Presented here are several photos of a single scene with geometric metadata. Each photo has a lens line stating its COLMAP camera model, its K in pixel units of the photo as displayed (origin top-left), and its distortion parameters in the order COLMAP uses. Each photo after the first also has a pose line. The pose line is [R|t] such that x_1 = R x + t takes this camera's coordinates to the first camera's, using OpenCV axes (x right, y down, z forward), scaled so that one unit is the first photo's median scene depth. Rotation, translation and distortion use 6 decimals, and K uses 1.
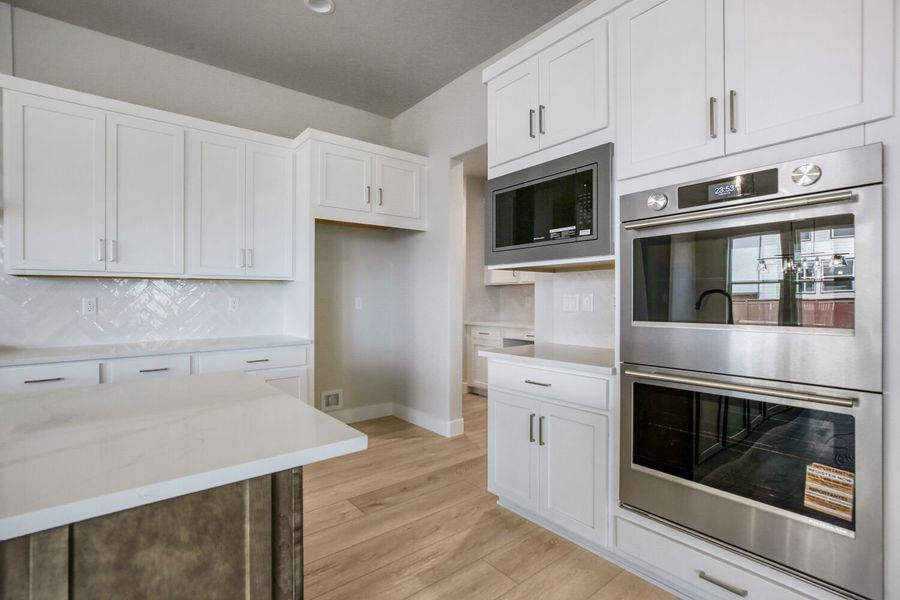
lens RADIAL K [[409.2, 0, 447.5], [0, 409.2, 301.9], [0, 0, 1]] dist [-0.014267, 0.000099]
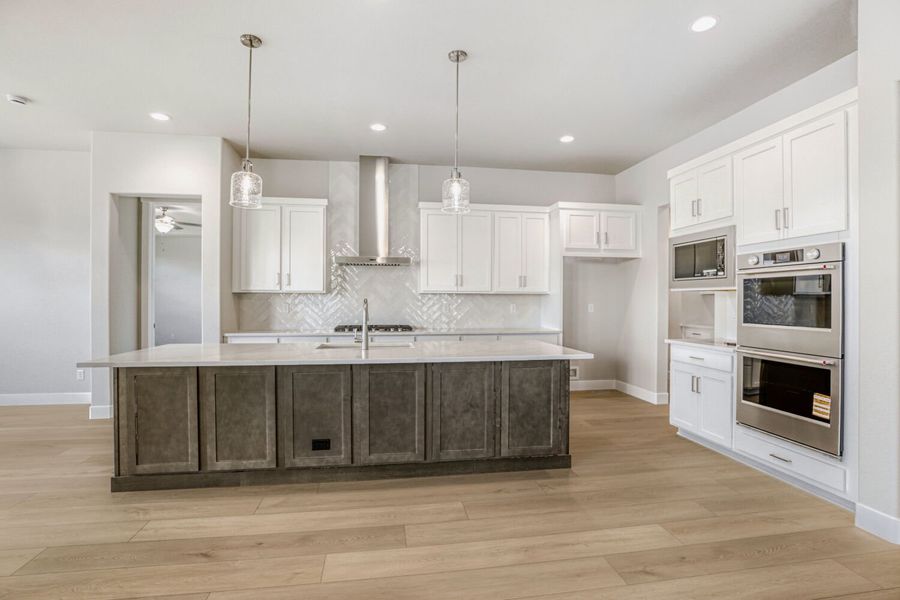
lens RADIAL K [[426.9, 0, 450.0], [0, 426.9, 300.0], [0, 0, 1]] dist [-0.017382, -0.001062]
pose [[0.863348, 0.006761, -0.504564, 0.243324], [-0.009321, 0.999953, -0.002551, -0.036527], [0.504523, 0.006905, 0.863371, -1.189760]]
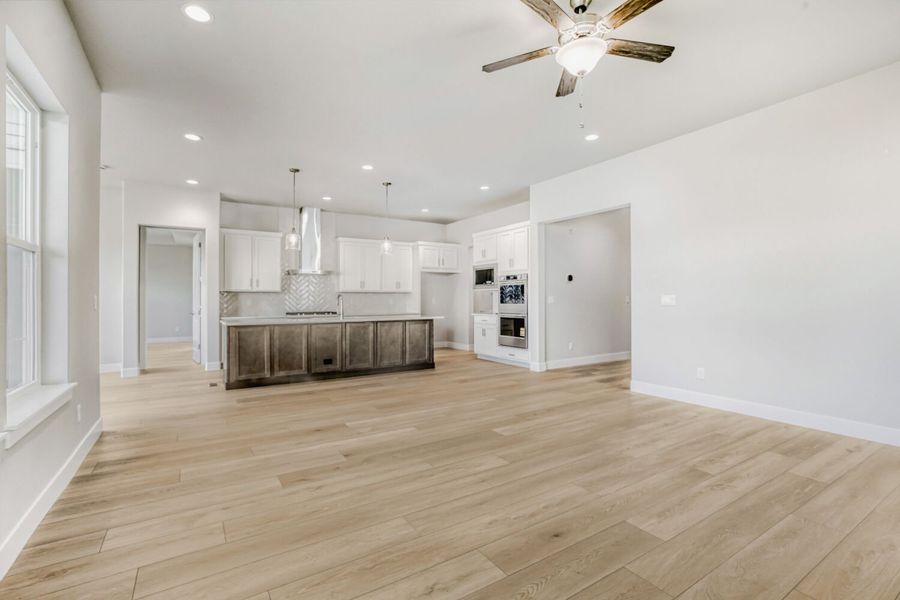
lens RADIAL K [[409.2, 0, 447.5], [0, 409.2, 301.9], [0, 0, 1]] dist [-0.014267, 0.000099]
pose [[0.991568, -0.000717, -0.129589, 0.412773], [0.000602, 0.999999, -0.000921, 0.026048], [0.129590, 0.000836, 0.991567, -3.180978]]
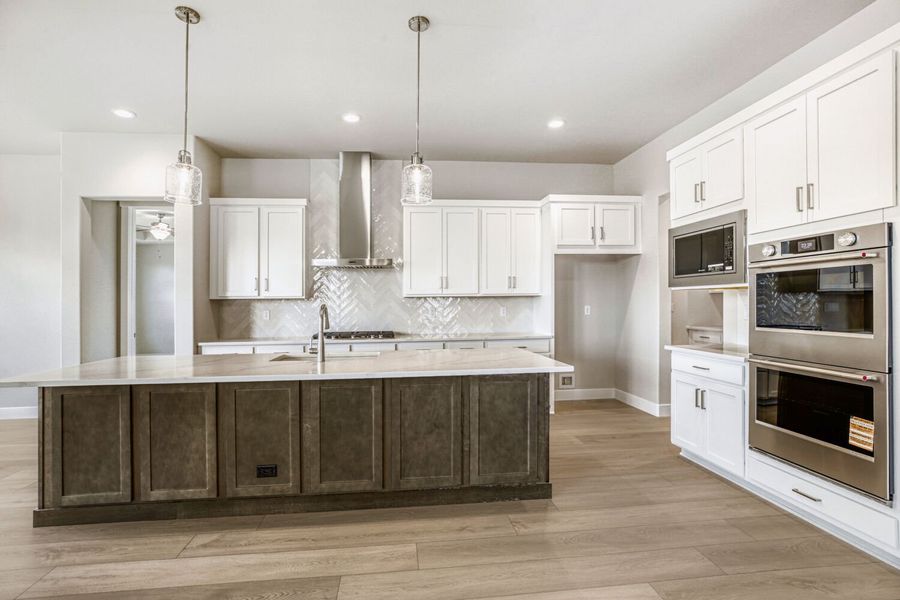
lens RADIAL K [[420.1, 0, 451.1], [0, 420.1, 307.7], [0, 0, 1]] dist [-0.002018, 0.001162]
pose [[0.849011, -0.000787, -0.528374, 0.278756], [0.005841, 0.999952, 0.007897, -0.040641], [0.528342, -0.009791, 0.848975, -0.844009]]
